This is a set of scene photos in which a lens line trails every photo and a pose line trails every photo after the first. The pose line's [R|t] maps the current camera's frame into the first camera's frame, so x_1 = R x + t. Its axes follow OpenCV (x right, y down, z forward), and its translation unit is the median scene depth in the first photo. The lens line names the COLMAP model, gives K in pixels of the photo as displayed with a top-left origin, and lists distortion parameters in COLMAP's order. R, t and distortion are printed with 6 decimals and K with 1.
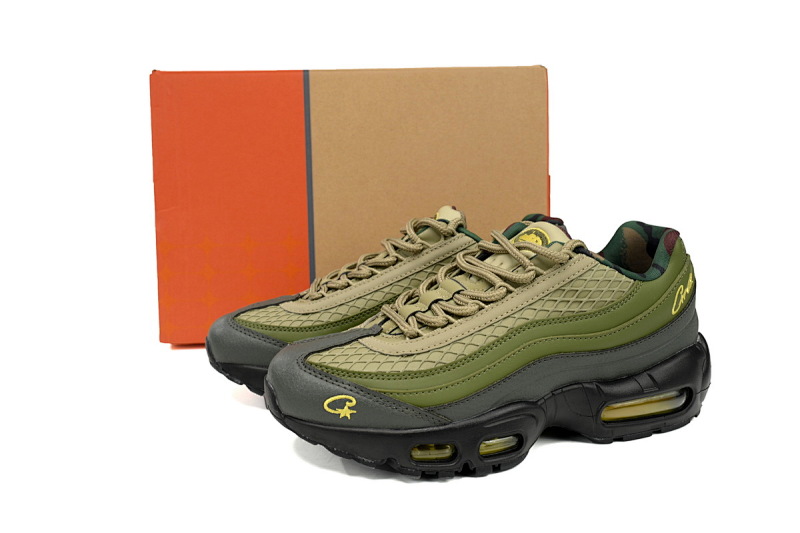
lens RADIAL K [[725.4, 0, 399.3], [0, 725.4, 267.3], [0, 0, 1]] dist [0.101313, 0.007289]
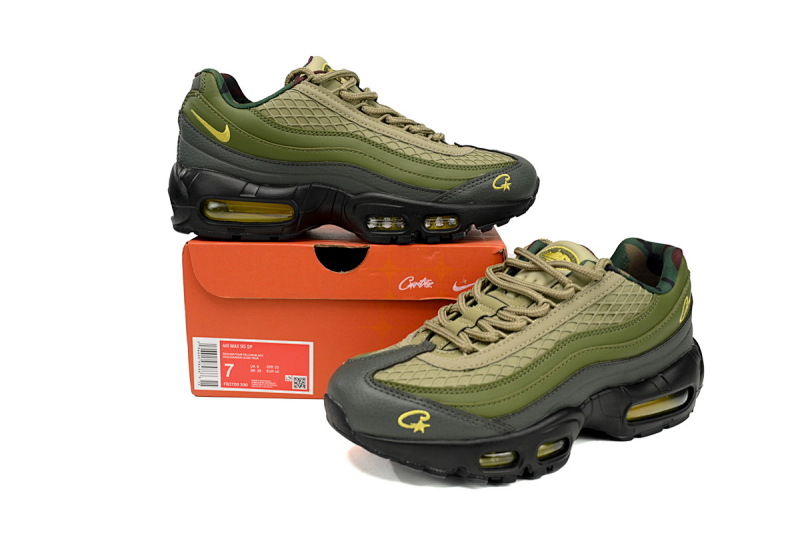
lens RADIAL K [[725.4, 0, 401.3], [0, 725.4, 266.2], [0, 0, 1]] dist [0.101313, 0.007289]
pose [[0.982609, -0.014585, 0.185112, -0.272623], [0.012823, 0.999860, 0.010713, -0.042588], [-0.185243, -0.008153, 0.982659, -0.031816]]
